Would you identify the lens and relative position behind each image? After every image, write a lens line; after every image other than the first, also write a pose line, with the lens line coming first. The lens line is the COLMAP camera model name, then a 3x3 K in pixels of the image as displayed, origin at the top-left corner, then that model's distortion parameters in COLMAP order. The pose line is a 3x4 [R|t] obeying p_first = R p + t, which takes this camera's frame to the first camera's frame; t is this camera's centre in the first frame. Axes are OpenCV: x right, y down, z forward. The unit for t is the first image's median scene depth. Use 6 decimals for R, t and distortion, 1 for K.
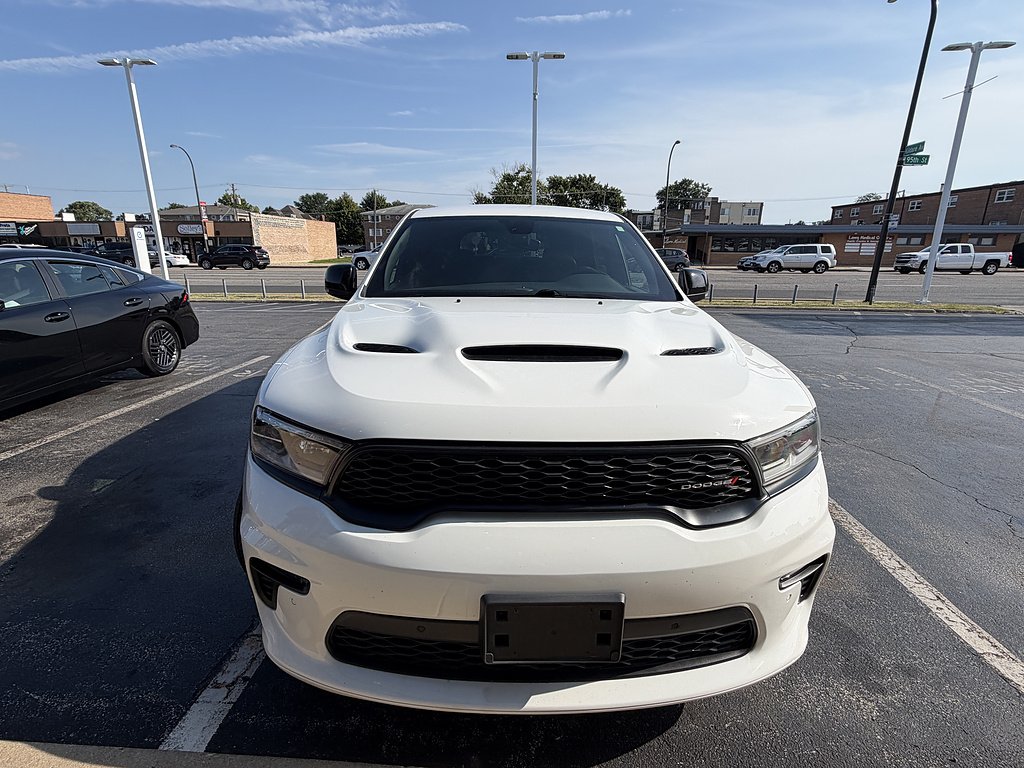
lens RADIAL K [[495.8, 0, 512.0], [0, 495.8, 384.0], [0, 0, 1]] dist [0.000553, -0.000576]
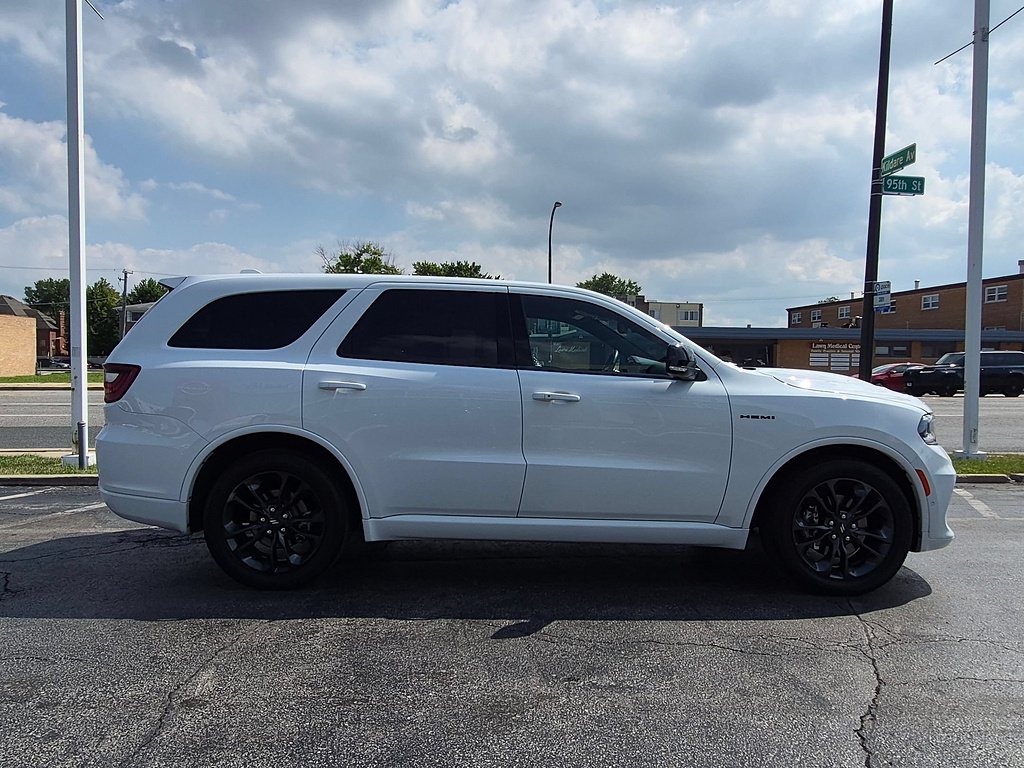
lens RADIAL K [[720.4, 0, 512.0], [0, 720.4, 384.0], [0, 0, 1]] dist [-0.007063, -0.003928]
pose [[0.983881, 0.000182, 0.178822, 0.092980], [0.042020, 0.971765, -0.232181, -0.031151], [-0.173815, 0.235953, 0.956093, 0.134020]]
